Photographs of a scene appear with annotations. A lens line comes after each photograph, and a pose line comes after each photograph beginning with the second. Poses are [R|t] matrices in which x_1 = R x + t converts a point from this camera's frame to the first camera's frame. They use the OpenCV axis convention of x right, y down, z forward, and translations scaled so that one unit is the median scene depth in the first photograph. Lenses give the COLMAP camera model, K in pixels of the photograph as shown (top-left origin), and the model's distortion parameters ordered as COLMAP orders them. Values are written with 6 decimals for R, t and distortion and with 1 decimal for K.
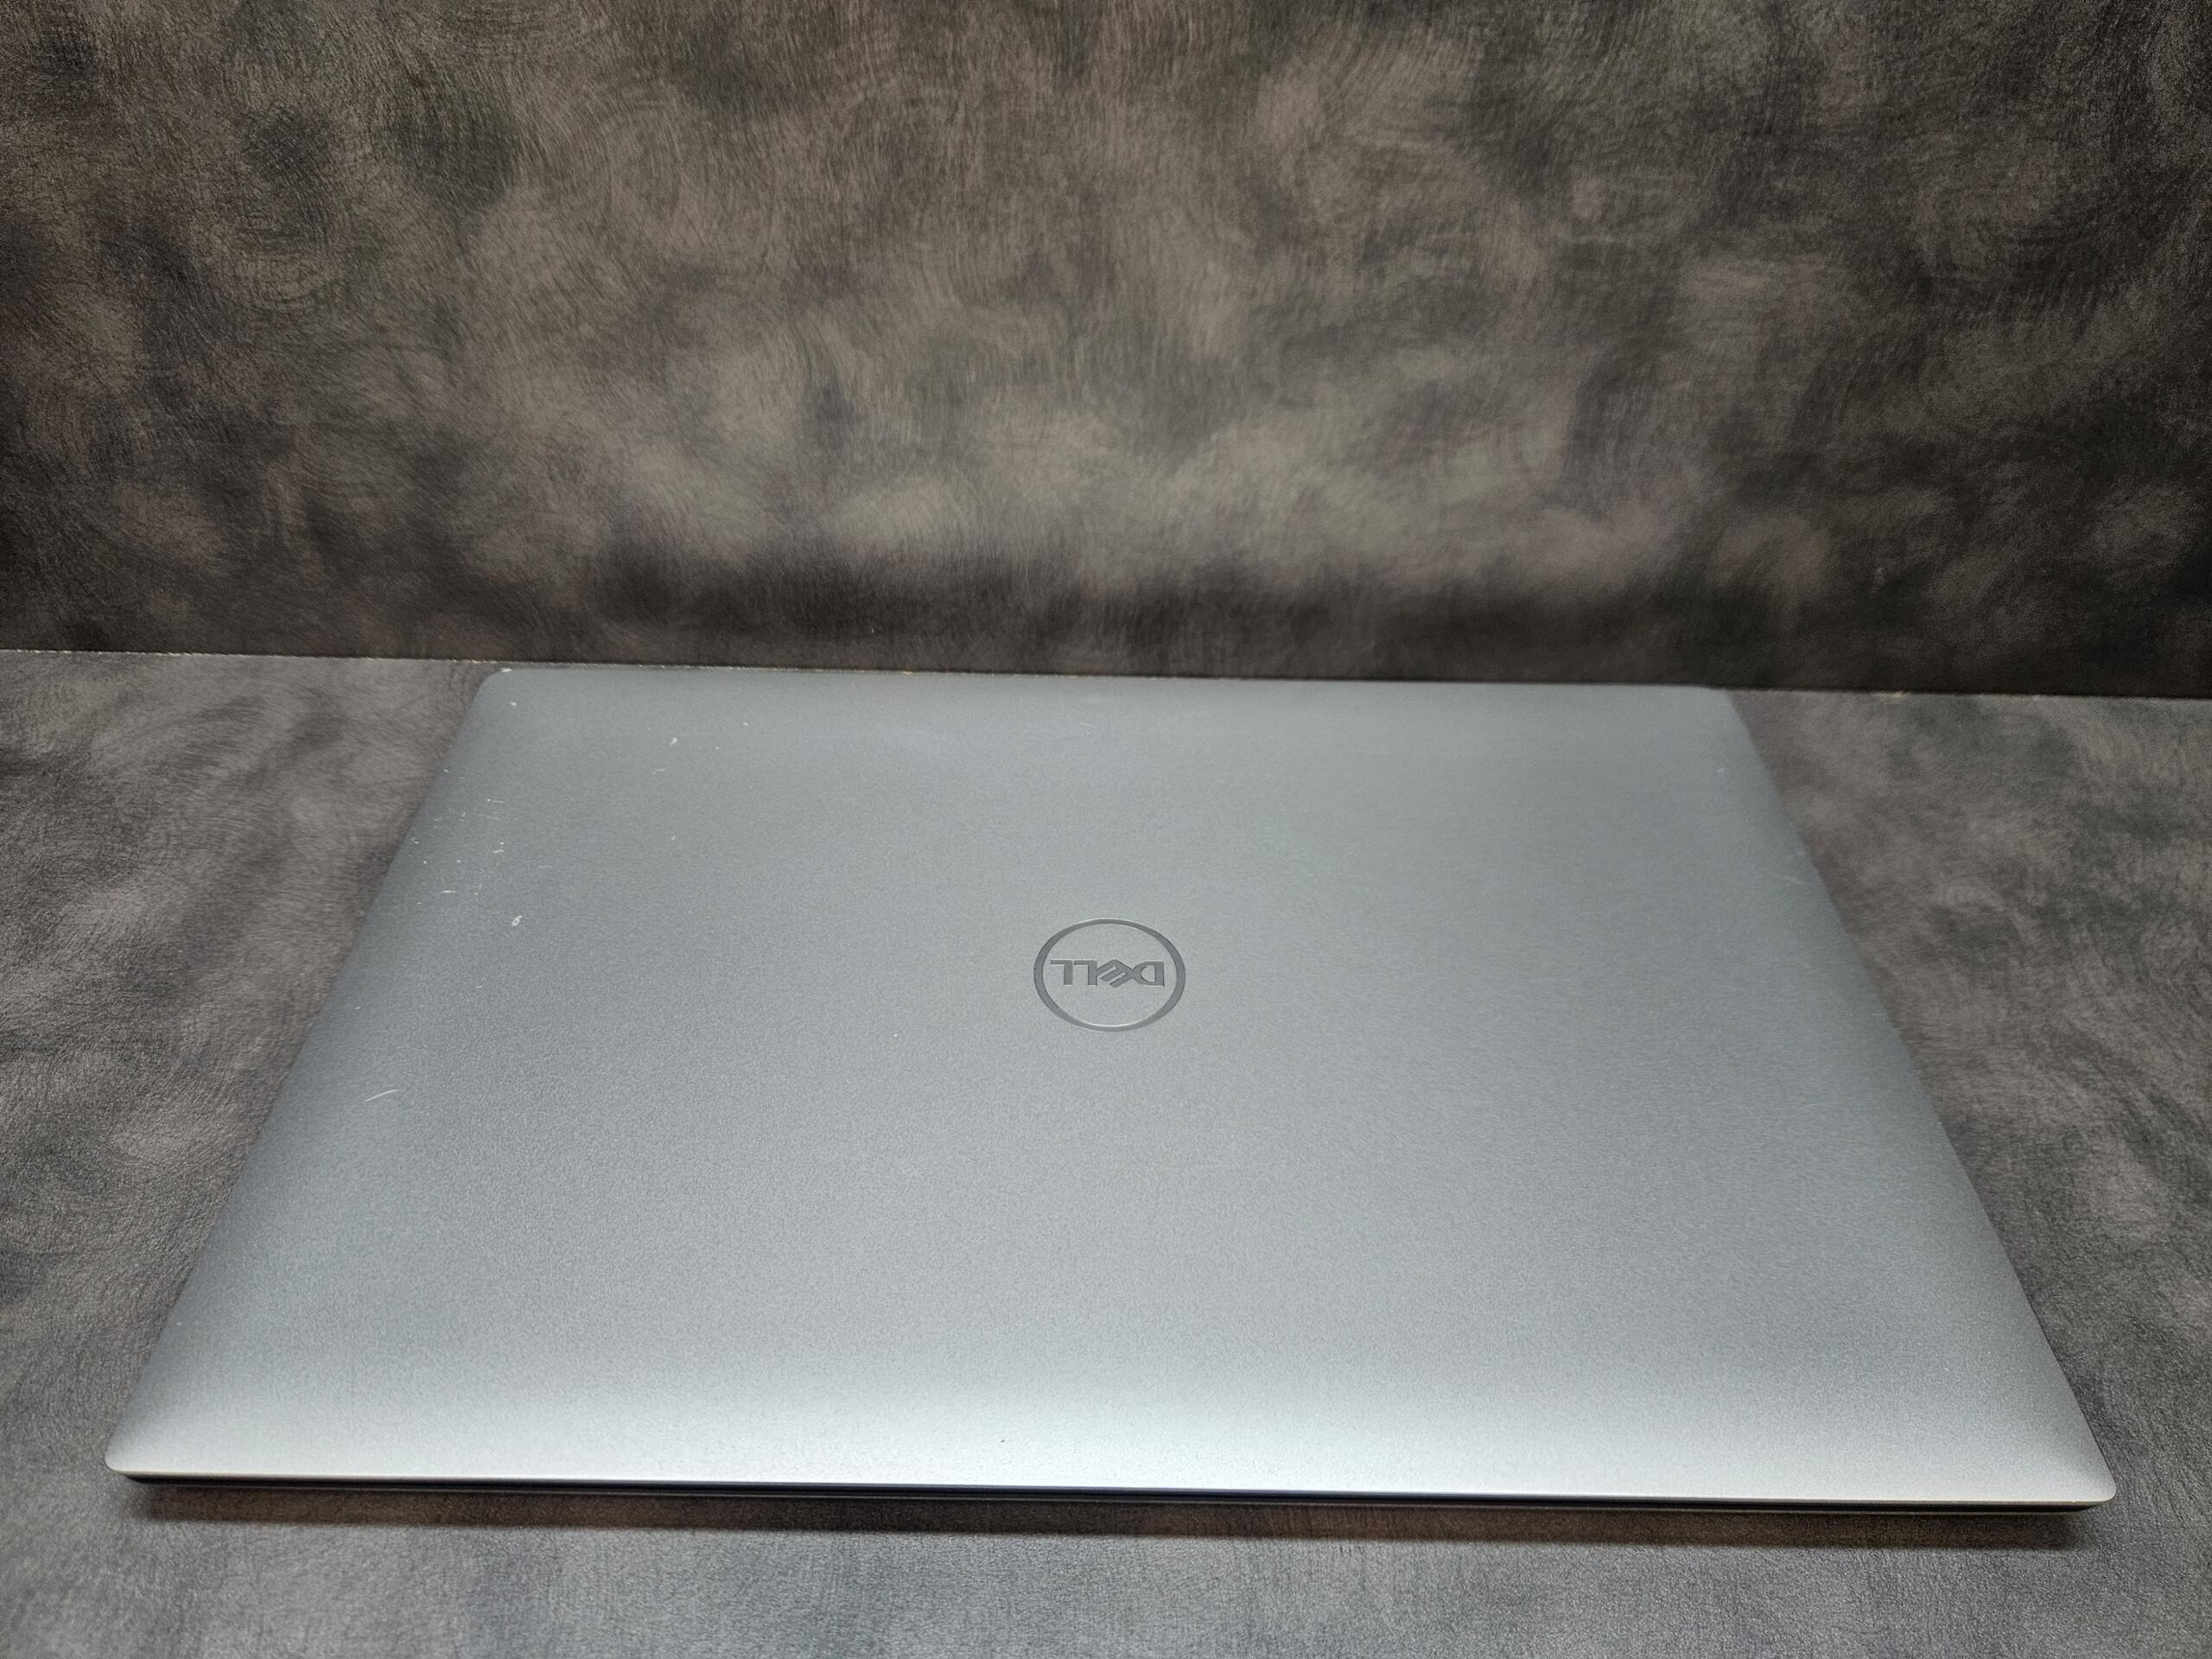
lens RADIAL K [[1543.0, 0, 1077.8], [0, 1543.0, 827.5], [0, 0, 1]] dist [0.027015, -0.039446]
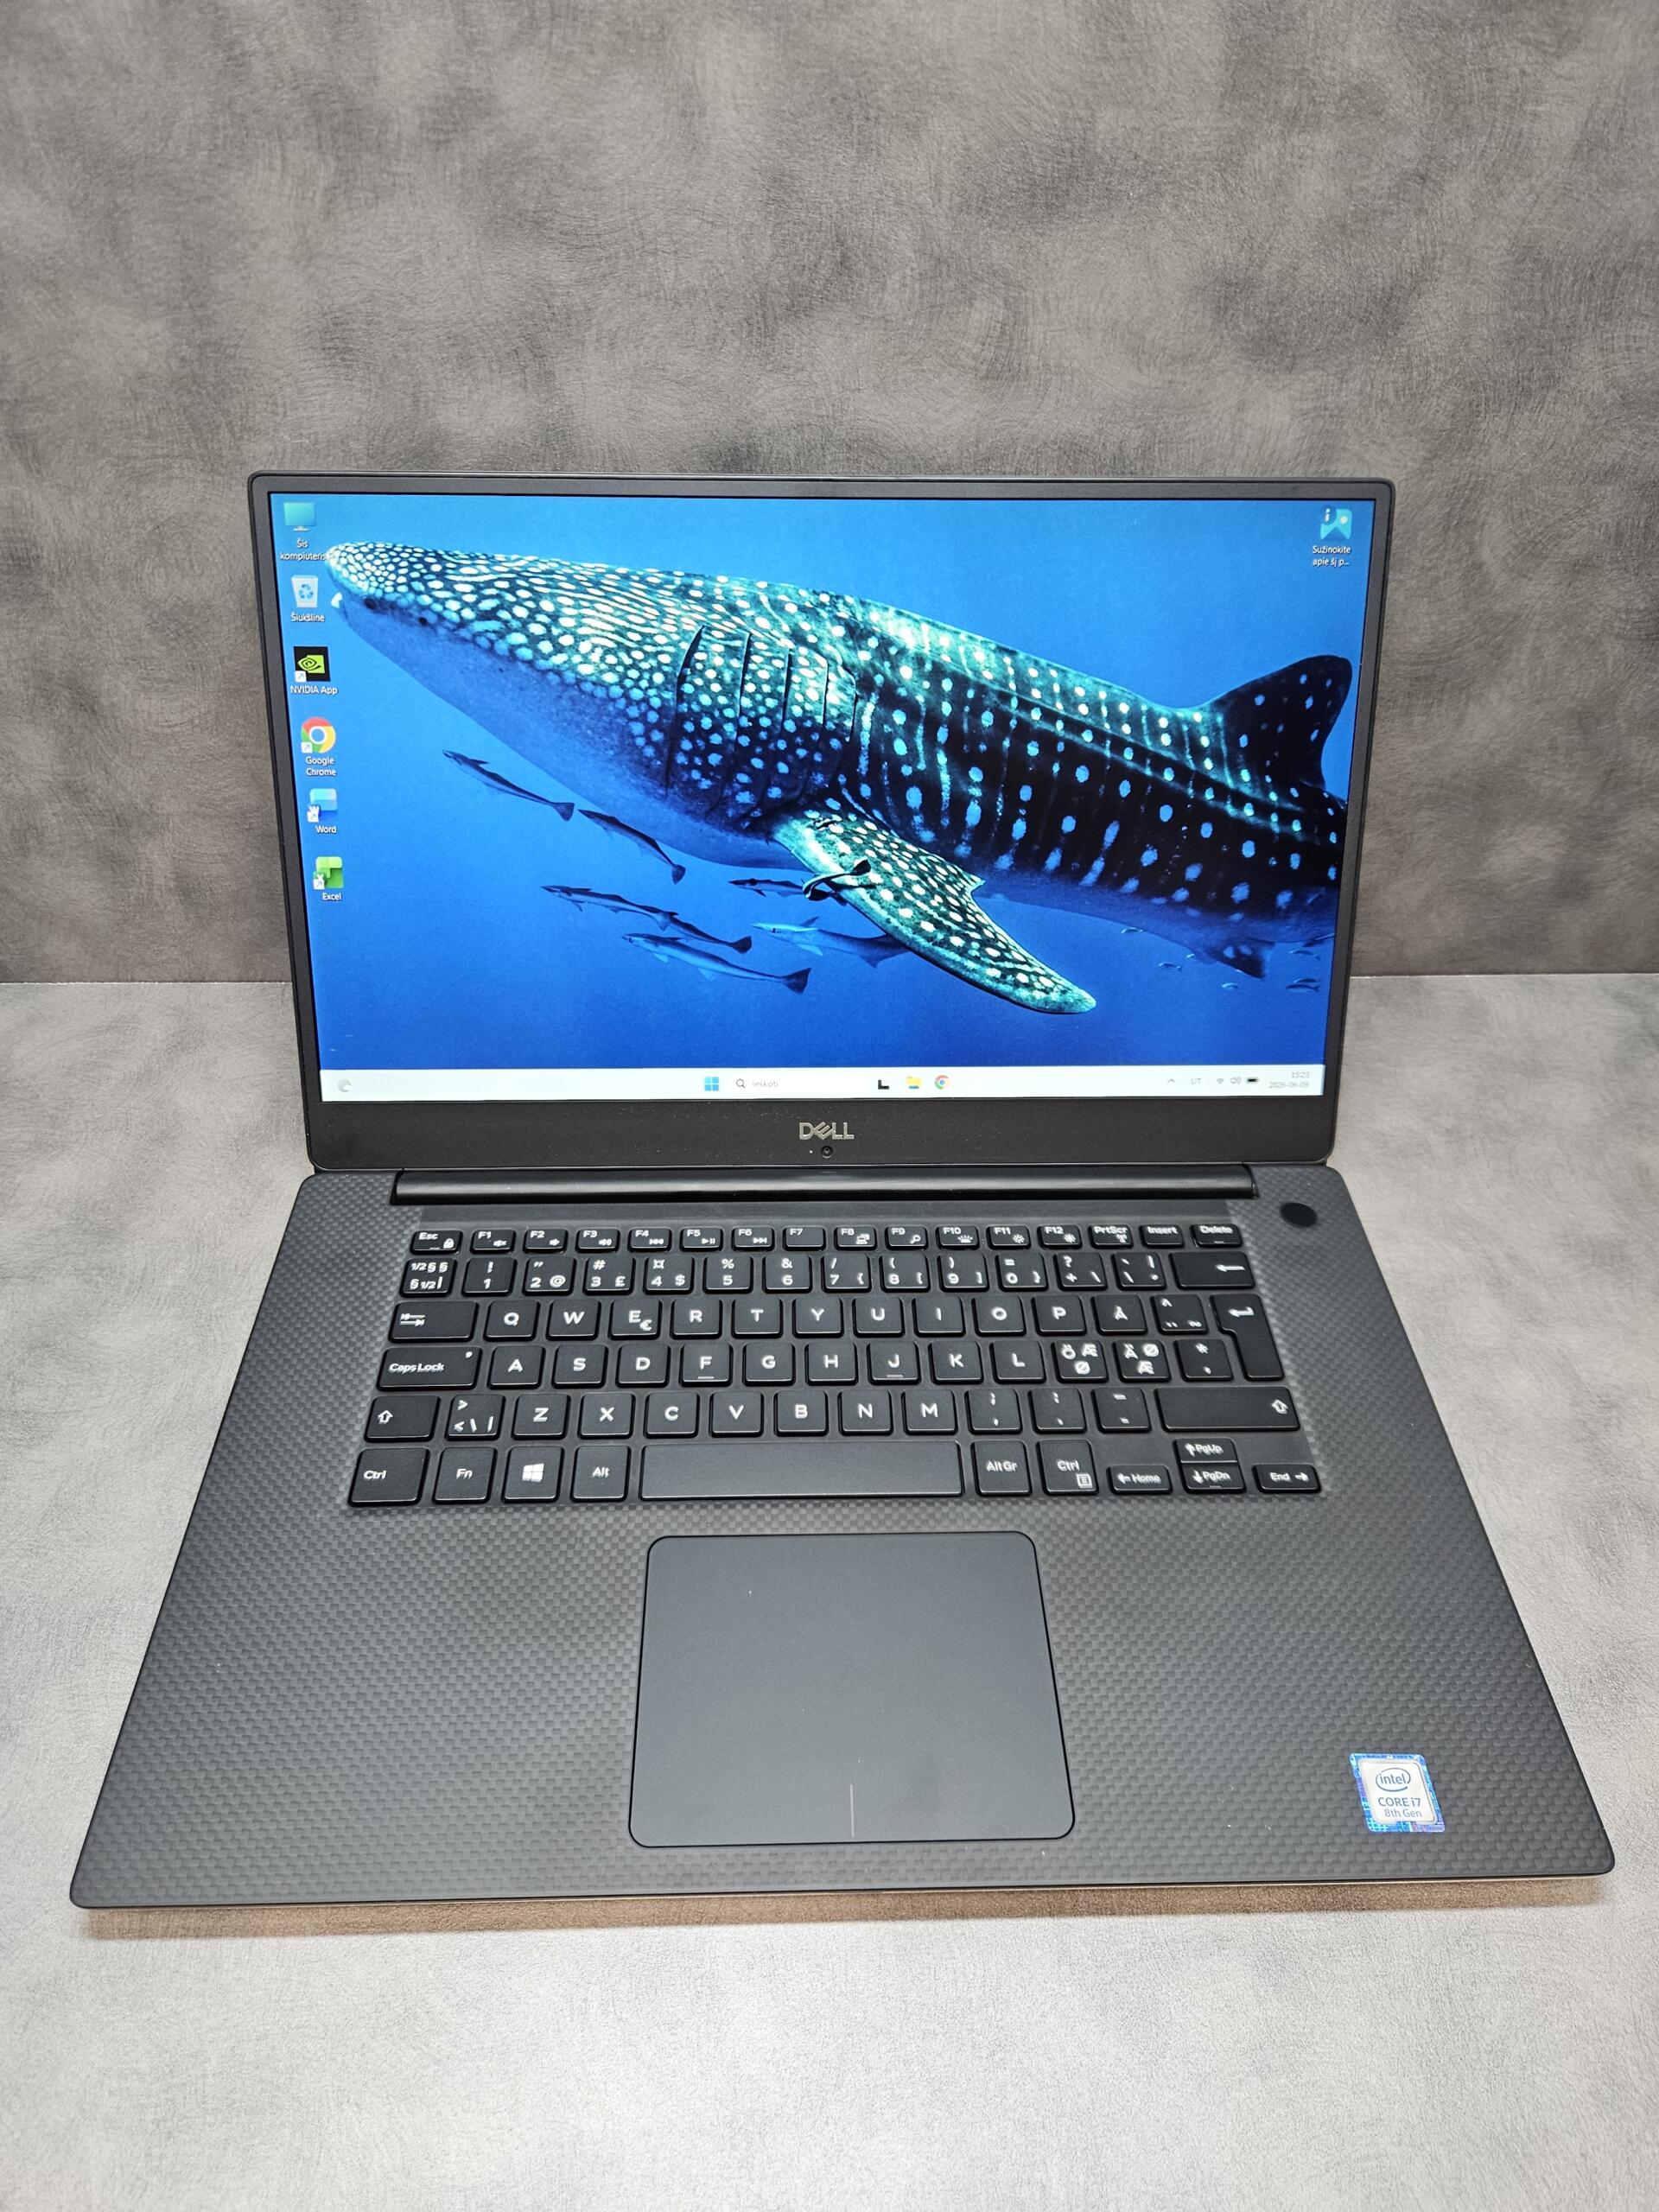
lens RADIAL K [[1543.0, 0, 810.8], [0, 1543.0, 1102.4], [0, 0, 1]] dist [0.027015, -0.039446]
pose [[0.998877, -0.032210, 0.034748, -0.006785], [0.032152, 0.999480, 0.002241, 0.005728], [-0.034802, -0.001121, 0.999394, -0.381238]]
